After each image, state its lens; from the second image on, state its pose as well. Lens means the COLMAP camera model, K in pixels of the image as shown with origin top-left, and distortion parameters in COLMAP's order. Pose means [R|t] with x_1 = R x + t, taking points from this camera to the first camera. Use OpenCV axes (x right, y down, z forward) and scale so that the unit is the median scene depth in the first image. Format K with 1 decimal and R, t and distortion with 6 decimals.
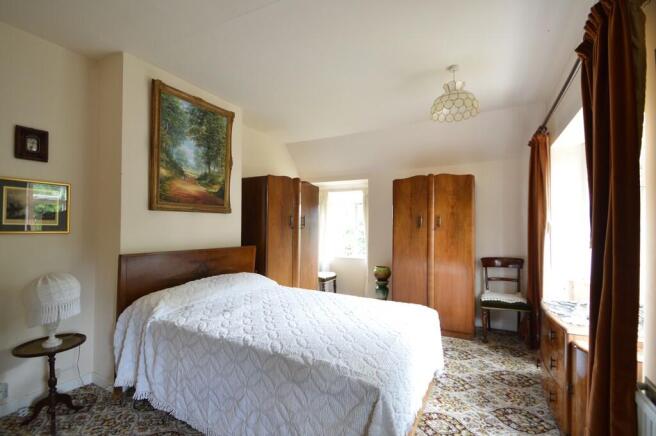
lens RADIAL K [[300.2, 0, 322.6], [0, 300.2, 232.3], [0, 0, 1]] dist [-0.010414, -0.000800]
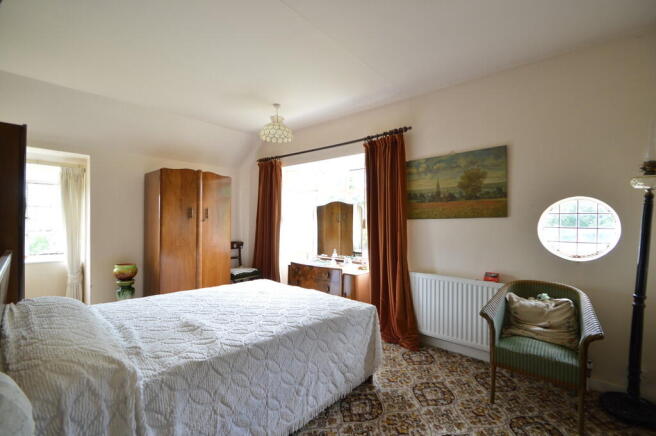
lens RADIAL K [[300.2, 0, 328.6], [0, 300.2, 218.0], [0, 0, 1]] dist [-0.010414, -0.000800]
pose [[0.210161, 0.009046, 0.977625, -0.607767], [0.003261, 0.999945, -0.009954, -0.006710], [-0.977661, 0.005280, 0.210120, 0.309343]]
